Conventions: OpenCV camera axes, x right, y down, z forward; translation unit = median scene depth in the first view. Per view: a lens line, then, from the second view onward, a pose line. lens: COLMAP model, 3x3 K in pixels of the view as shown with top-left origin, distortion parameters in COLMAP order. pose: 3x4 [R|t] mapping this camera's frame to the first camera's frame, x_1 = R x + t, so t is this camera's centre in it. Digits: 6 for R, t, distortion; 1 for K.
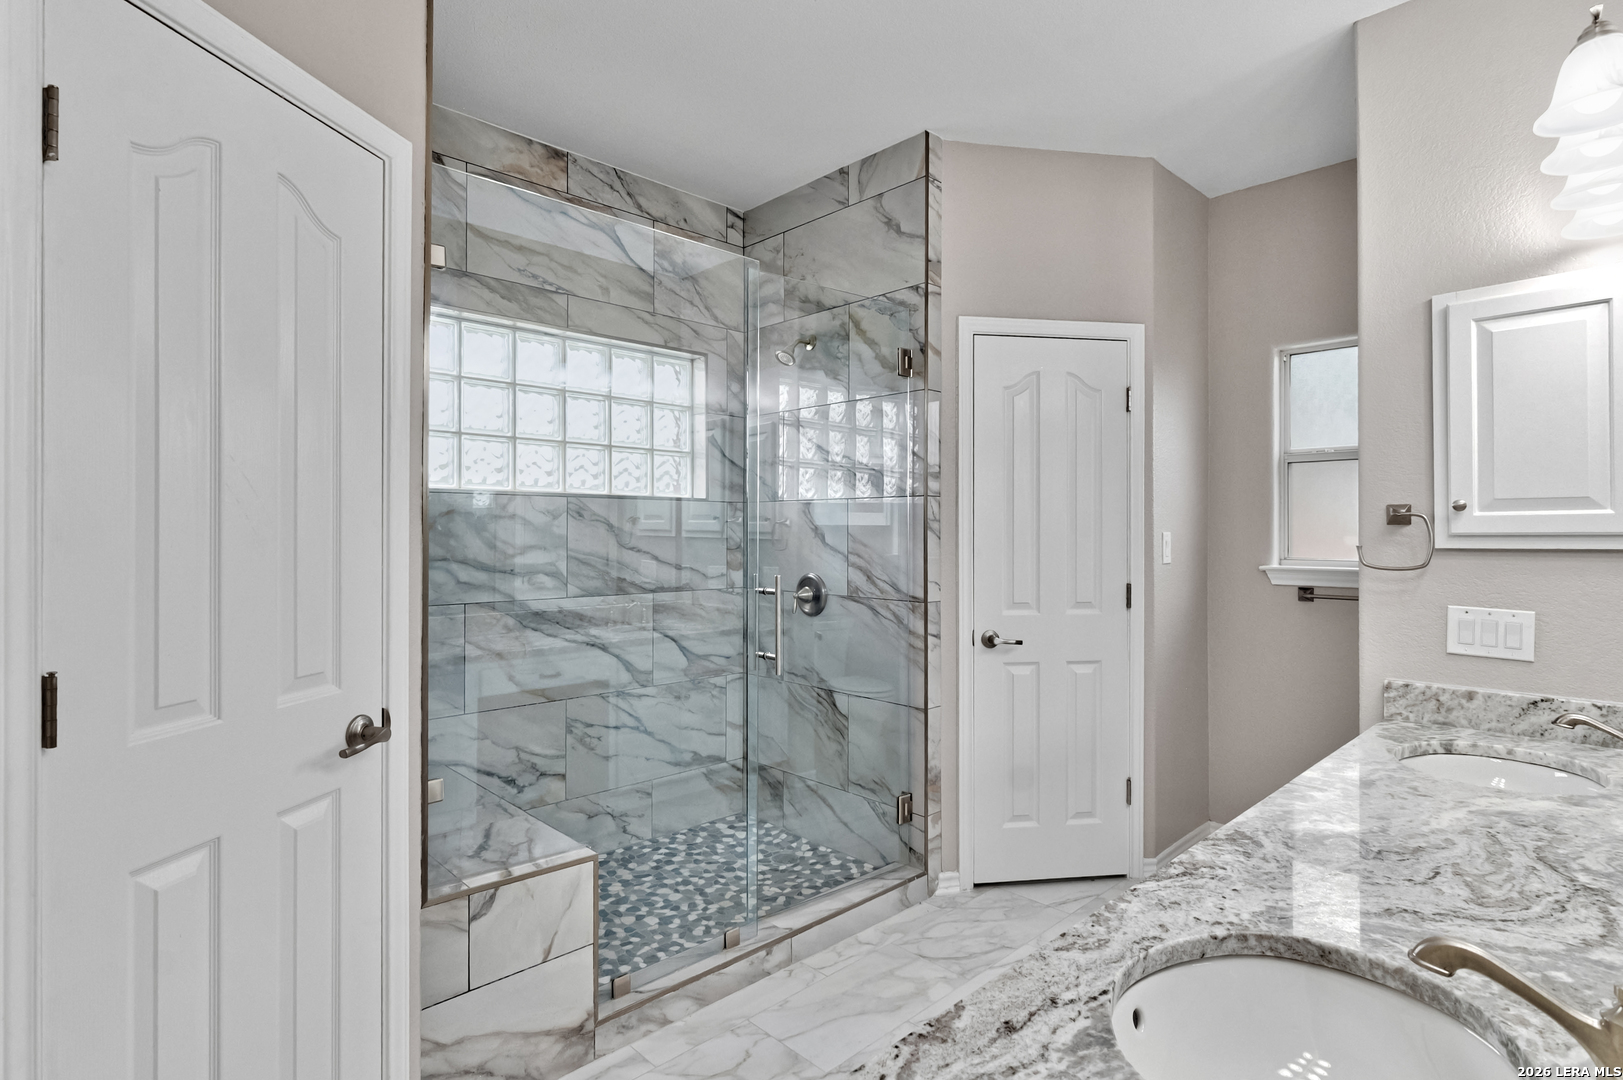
lens RADIAL K [[799.0, 0, 767.6], [0, 799.0, 524.1], [0, 0, 1]] dist [0.000969, 0.000006]
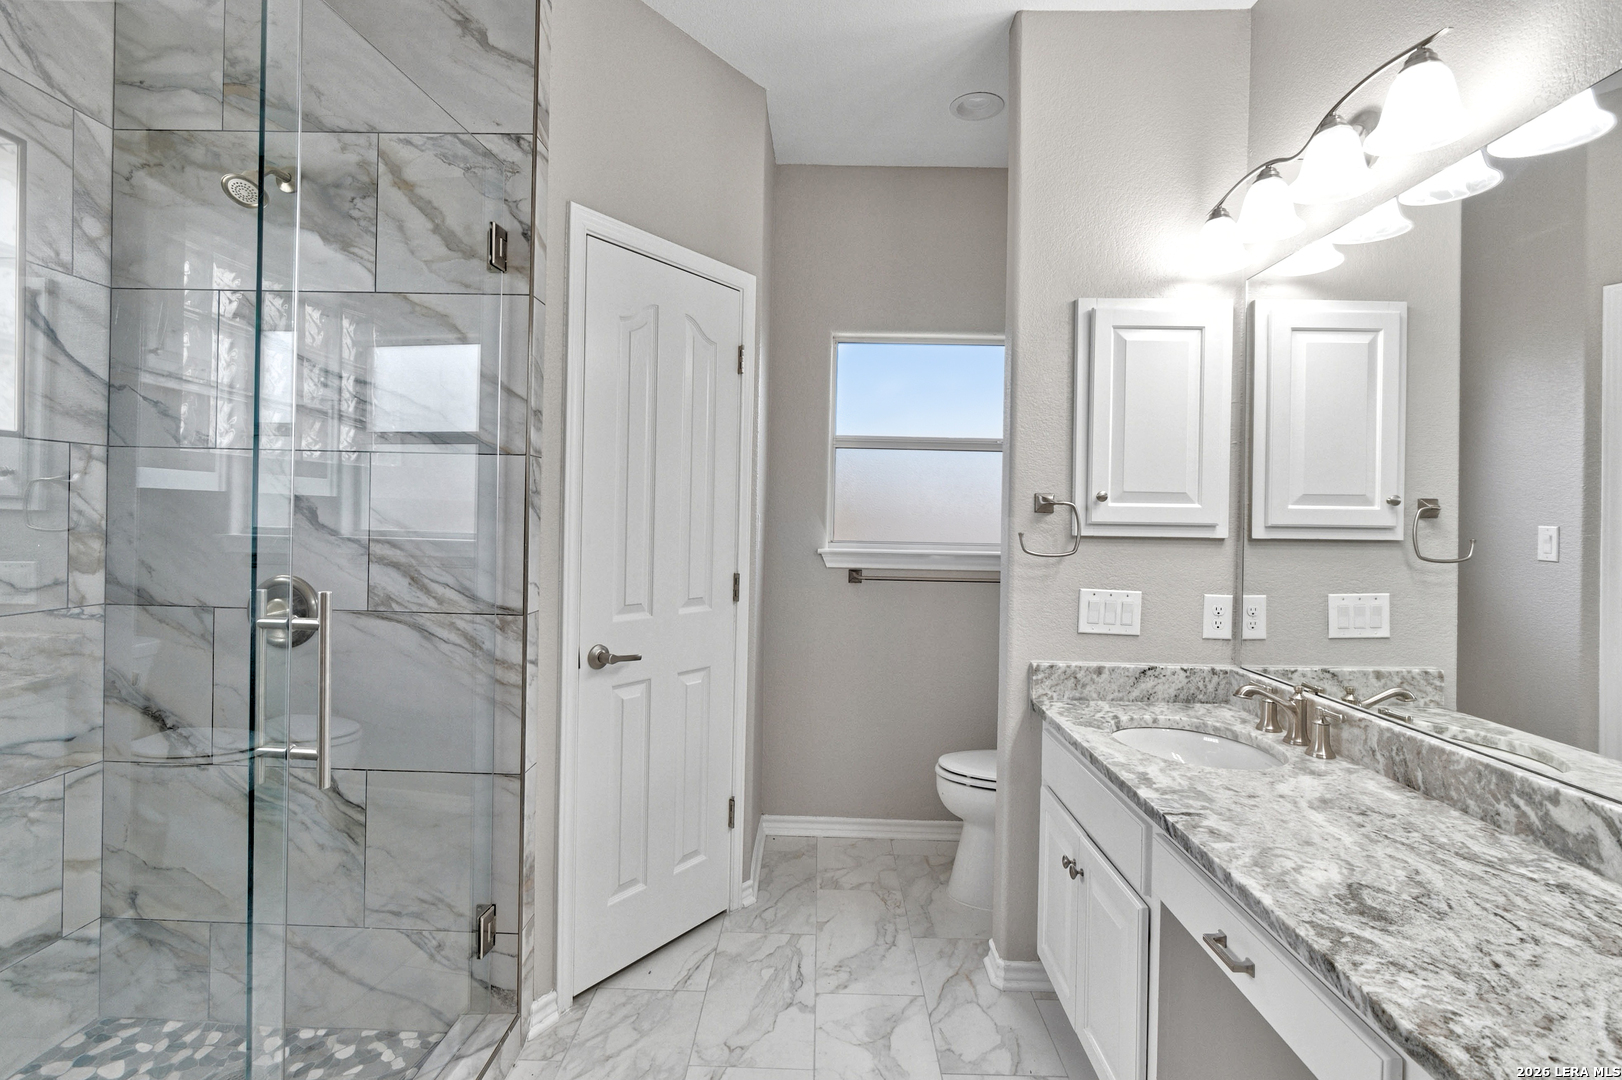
lens RADIAL K [[792.1, 0, 807.9], [0, 792.1, 520.5], [0, 0, 1]] dist [-0.001962, -0.000240]
pose [[0.682073, 0.007903, 0.731241, -0.126118], [-0.027393, 0.999516, 0.014748, 0.002904], [-0.730770, -0.030090, 0.681960, 0.376549]]
